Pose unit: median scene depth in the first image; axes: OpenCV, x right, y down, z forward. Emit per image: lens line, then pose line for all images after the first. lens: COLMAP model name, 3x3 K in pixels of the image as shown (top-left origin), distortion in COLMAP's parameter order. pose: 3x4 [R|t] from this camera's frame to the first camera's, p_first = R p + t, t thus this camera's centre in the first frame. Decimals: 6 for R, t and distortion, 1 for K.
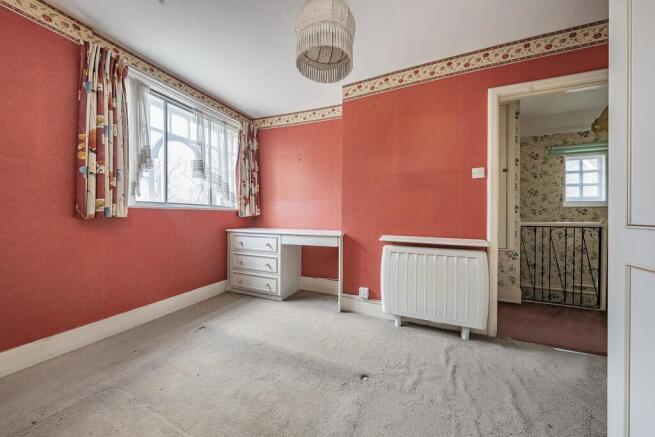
lens RADIAL K [[228.4, 0, 326.2], [0, 228.4, 215.9], [0, 0, 1]] dist [-0.005151, 0.000577]
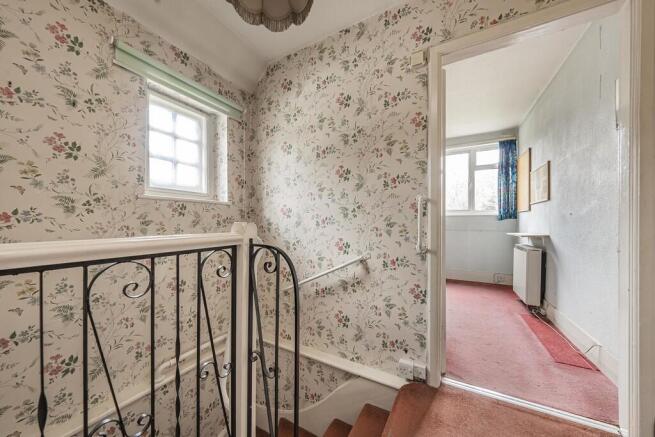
lens RADIAL K [[228.4, 0, 326.5], [0, 228.4, 221.2], [0, 0, 1]] dist [-0.005151, 0.000577]
pose [[0.097508, -0.000140, 0.995235, 0.633212], [0.005075, 0.999987, -0.000357, 0.009505], [-0.995222, 0.005086, 0.097508, 0.602391]]
